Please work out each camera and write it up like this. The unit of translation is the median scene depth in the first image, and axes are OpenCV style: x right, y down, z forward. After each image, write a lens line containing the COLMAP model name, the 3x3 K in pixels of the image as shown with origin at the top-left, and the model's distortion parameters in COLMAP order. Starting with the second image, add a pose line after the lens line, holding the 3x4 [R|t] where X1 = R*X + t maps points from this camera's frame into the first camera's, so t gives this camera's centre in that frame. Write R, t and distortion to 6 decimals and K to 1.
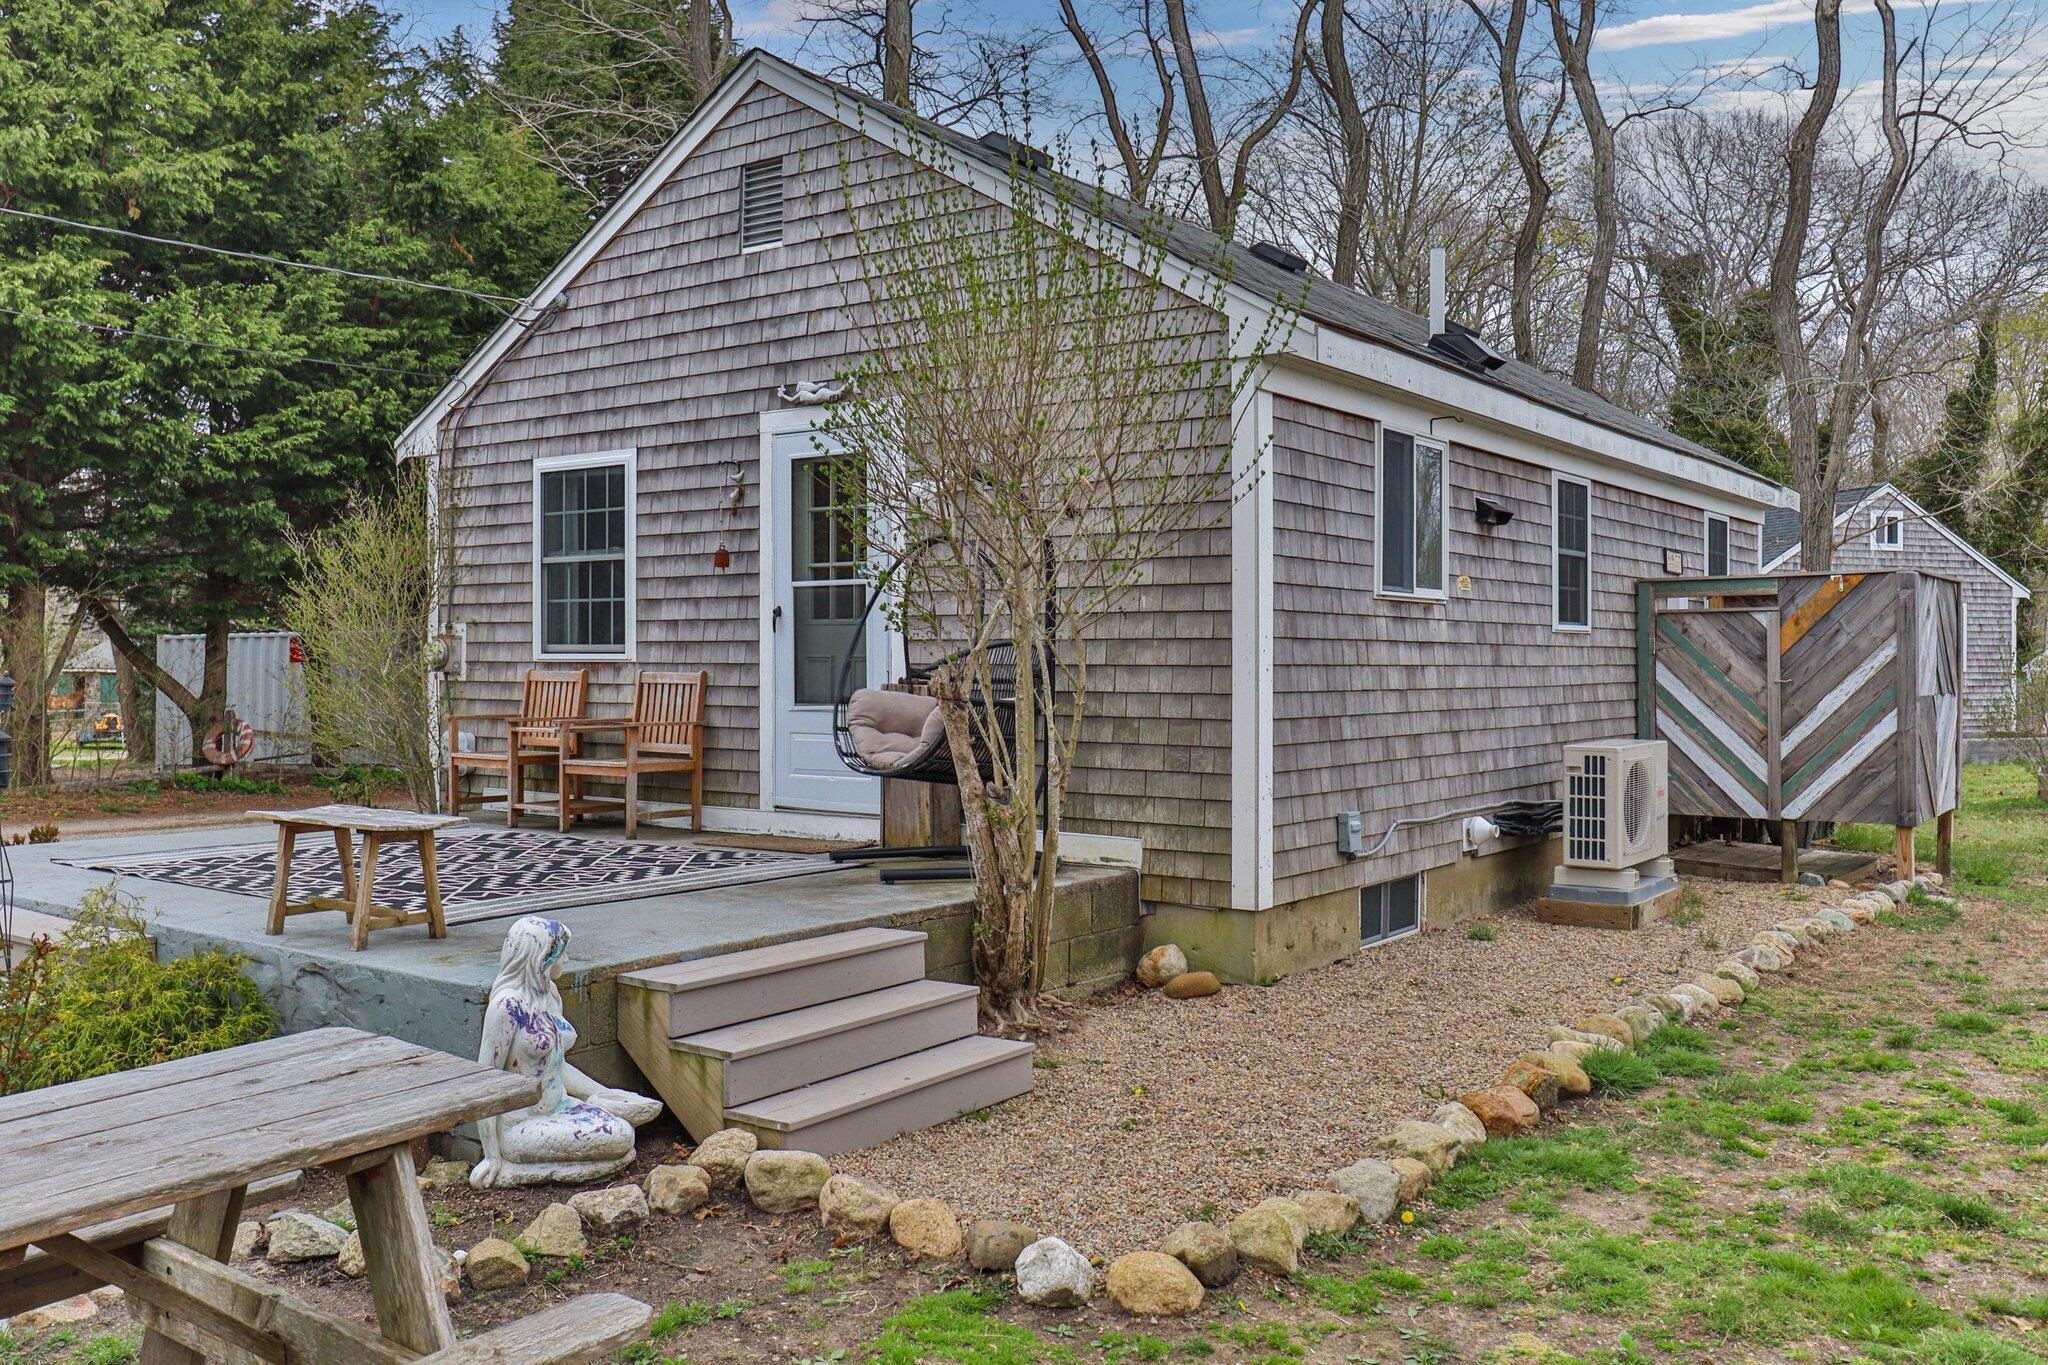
lens RADIAL K [[1683.5, 0, 1024.0], [0, 1683.5, 682.5], [0, 0, 1]] dist [-0.046511, 0.000547]
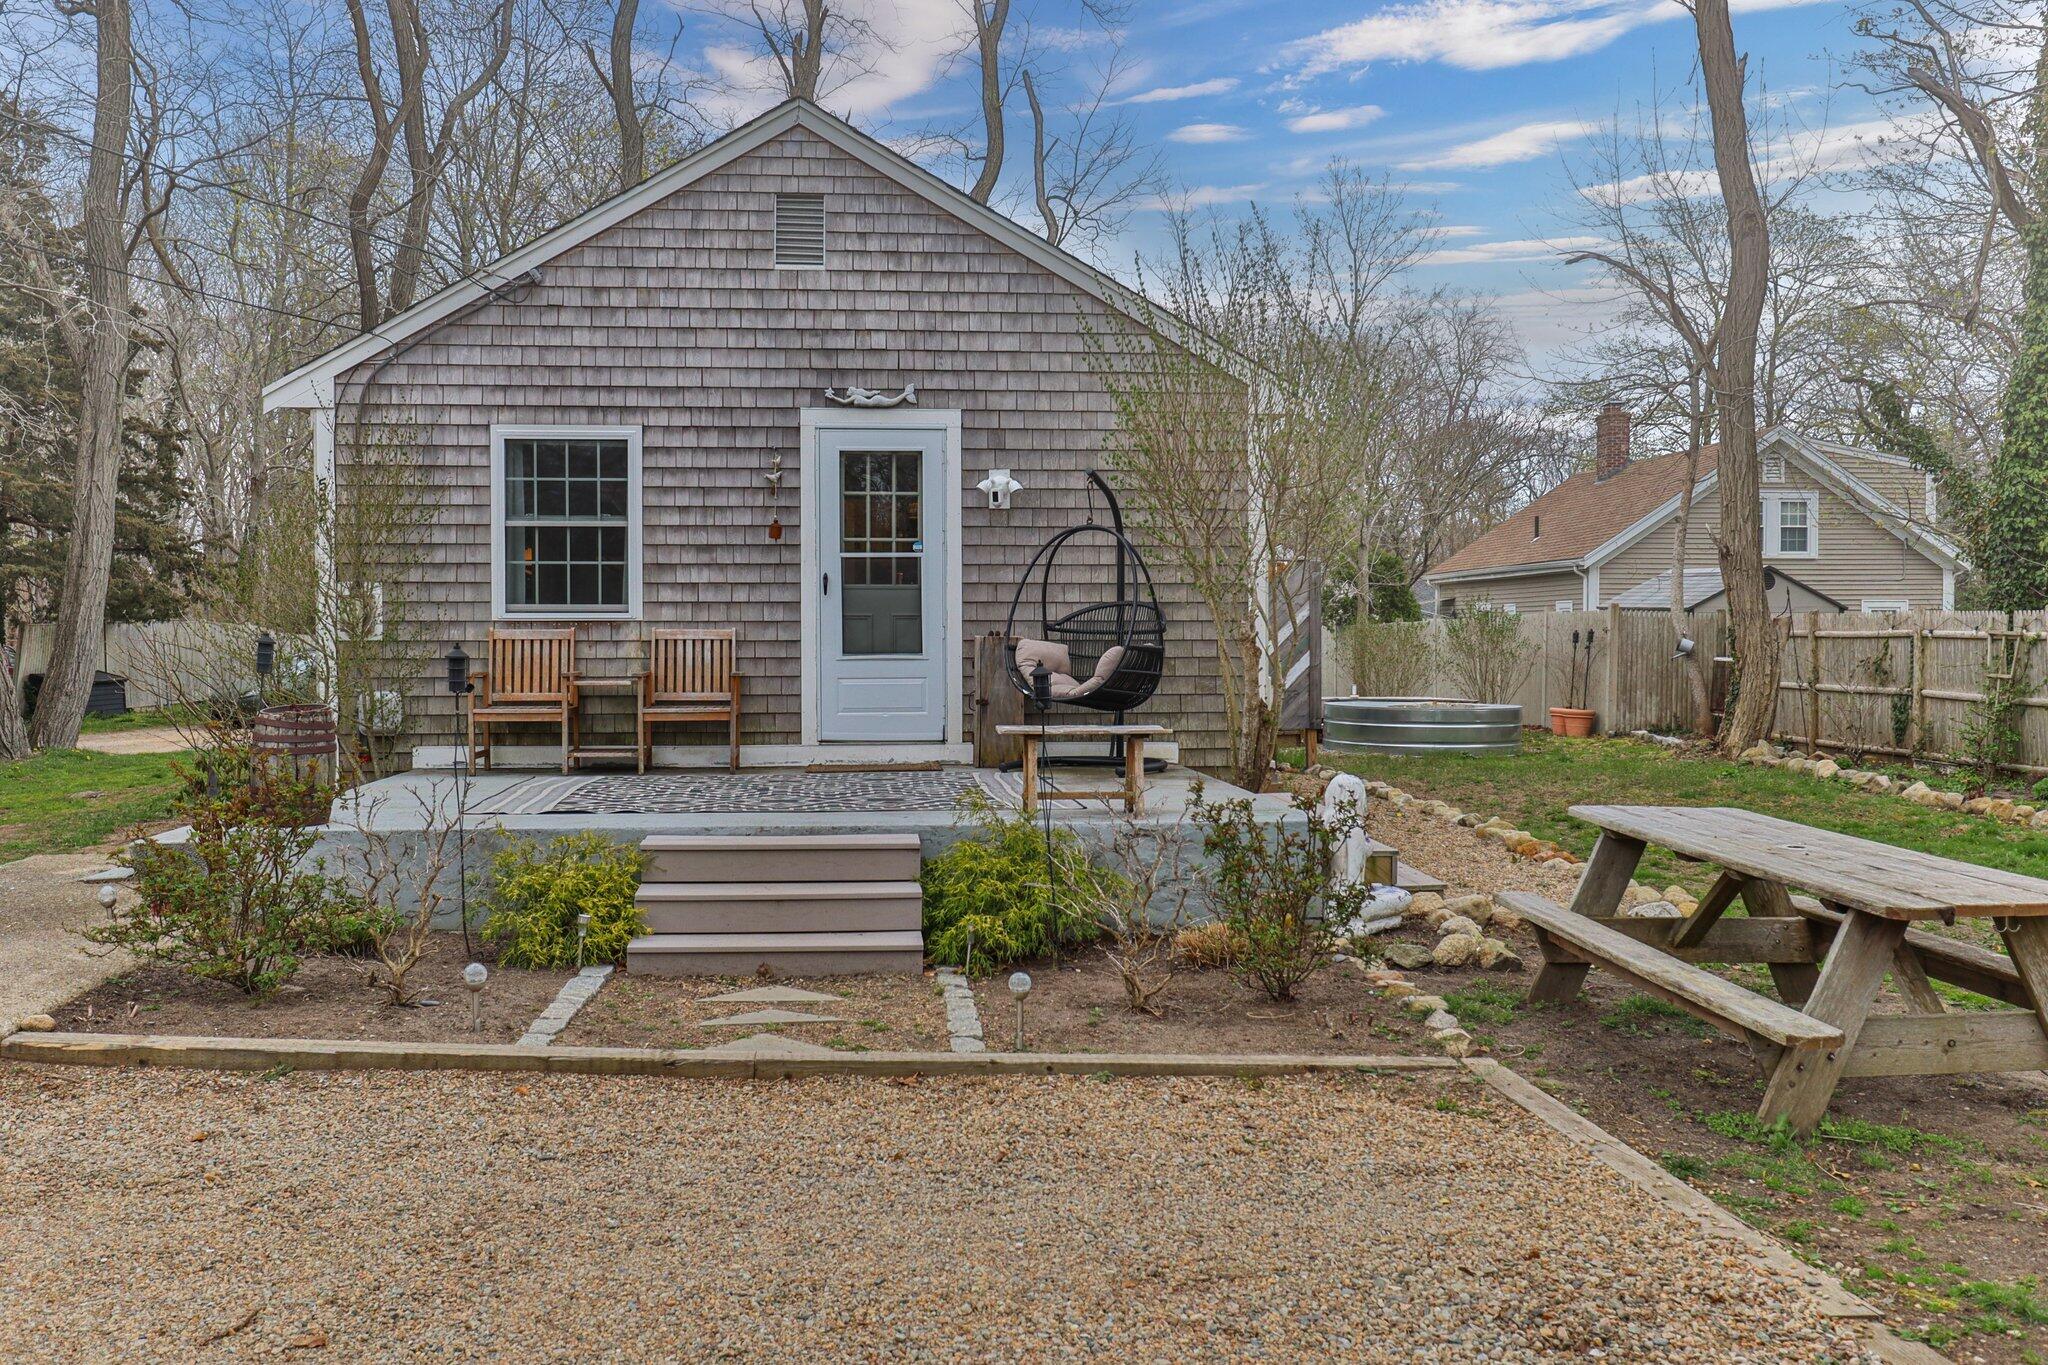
lens RADIAL K [[1836.9, 0, 983.1], [0, 1836.9, 670.7], [0, 0, 1]] dist [-0.022963, -0.000436]
pose [[0.762795, -0.019972, 0.646332, -0.846830], [0.012110, 0.999789, 0.016603, 0.003528], [-0.646527, -0.004838, 0.762876, -0.063458]]
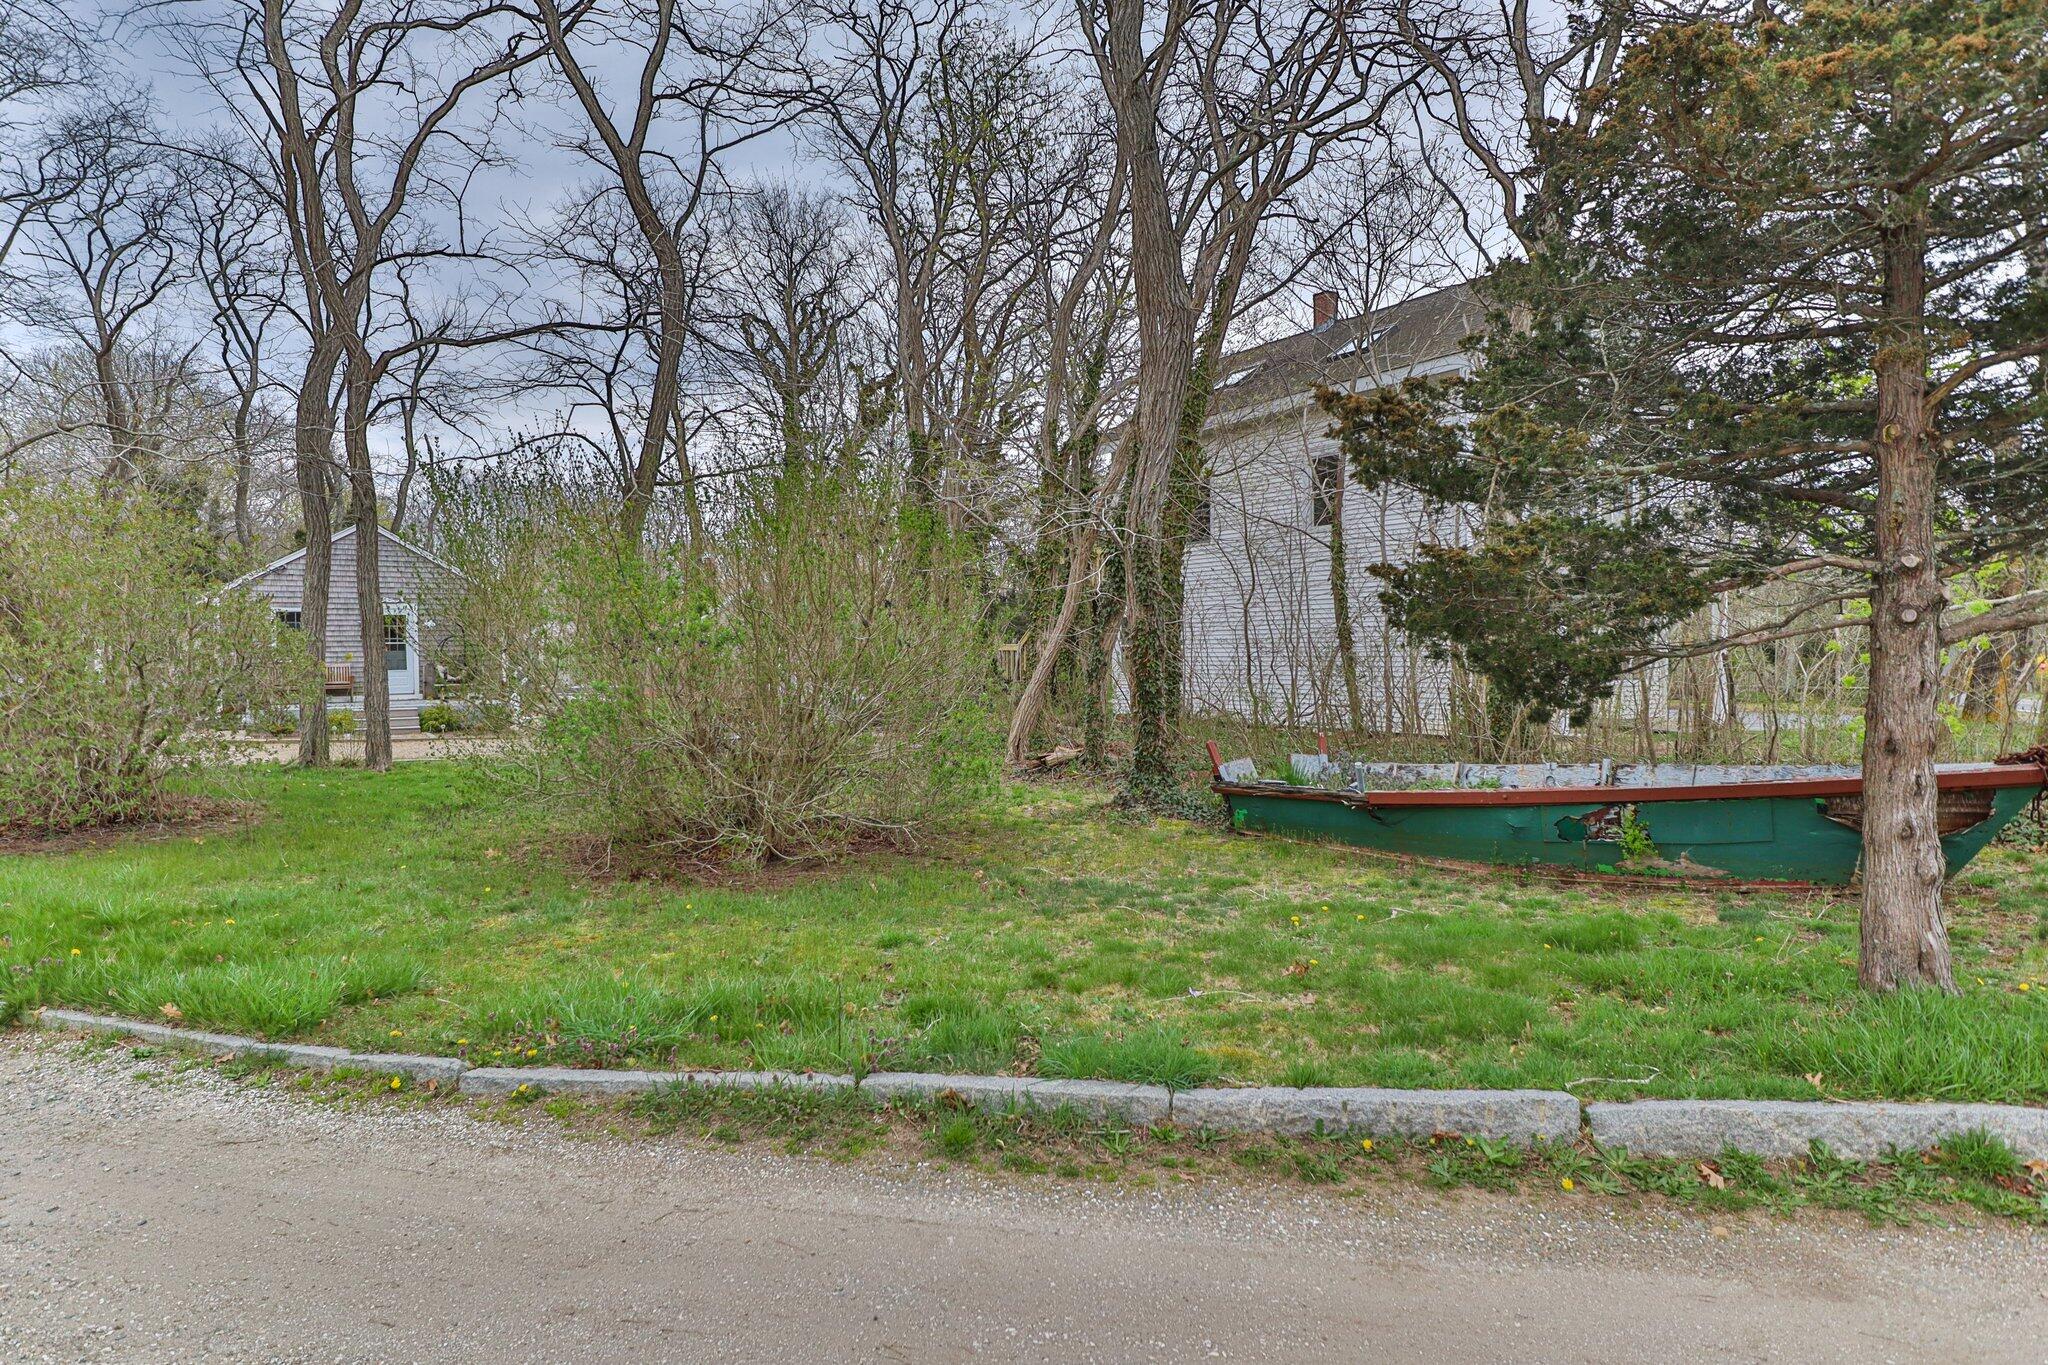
lens RADIAL K [[1157.8, 0, 1037.5], [0, 1157.8, 683.7], [0, 0, 1]] dist [-0.037215, 0.000402]
pose [[0.339642, -0.039386, 0.939730, -2.228030], [0.021811, 0.999184, 0.033995, -0.015057], [-0.940302, 0.008950, 0.340223, -1.542612]]
